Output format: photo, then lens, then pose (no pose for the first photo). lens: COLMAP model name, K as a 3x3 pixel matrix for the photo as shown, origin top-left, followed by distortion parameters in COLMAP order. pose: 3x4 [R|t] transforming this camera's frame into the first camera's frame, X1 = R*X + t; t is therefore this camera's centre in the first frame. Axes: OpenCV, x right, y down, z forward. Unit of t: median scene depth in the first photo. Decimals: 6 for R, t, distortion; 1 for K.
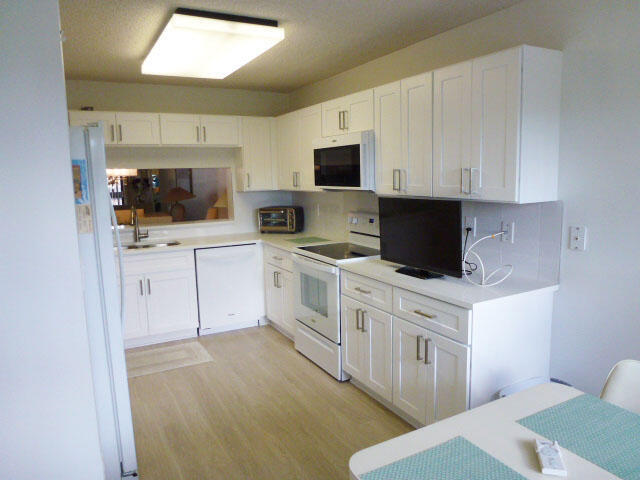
lens RADIAL K [[459.8, 0, 322.8], [0, 459.8, 240.8], [0, 0, 1]] dist [-0.060125, -0.000023]
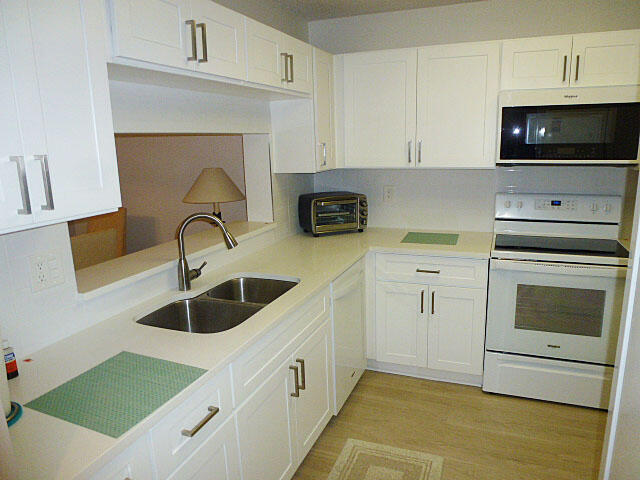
lens RADIAL K [[464.3, 0, 321.2], [0, 464.3, 247.5], [0, 0, 1]] dist [-0.001475, -0.000076]
pose [[0.746901, -0.144596, 0.649023, -0.677013], [0.094612, 0.989249, 0.111515, -0.089641], [-0.658170, -0.021886, 0.752551, 0.617613]]
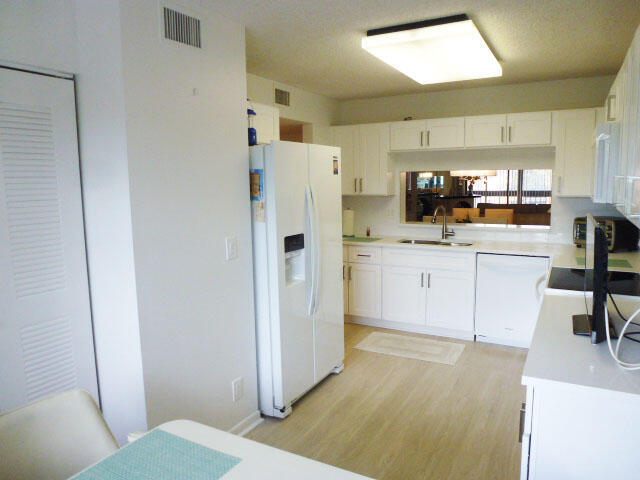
lens RADIAL K [[459.8, 0, 322.8], [0, 459.8, 240.8], [0, 0, 1]] dist [-0.060125, -0.000023]
pose [[0.541668, 0.119991, -0.831984, 0.375117], [-0.114100, 0.991094, 0.068652, -0.038681], [0.832812, 0.057743, 0.550535, 0.190403]]
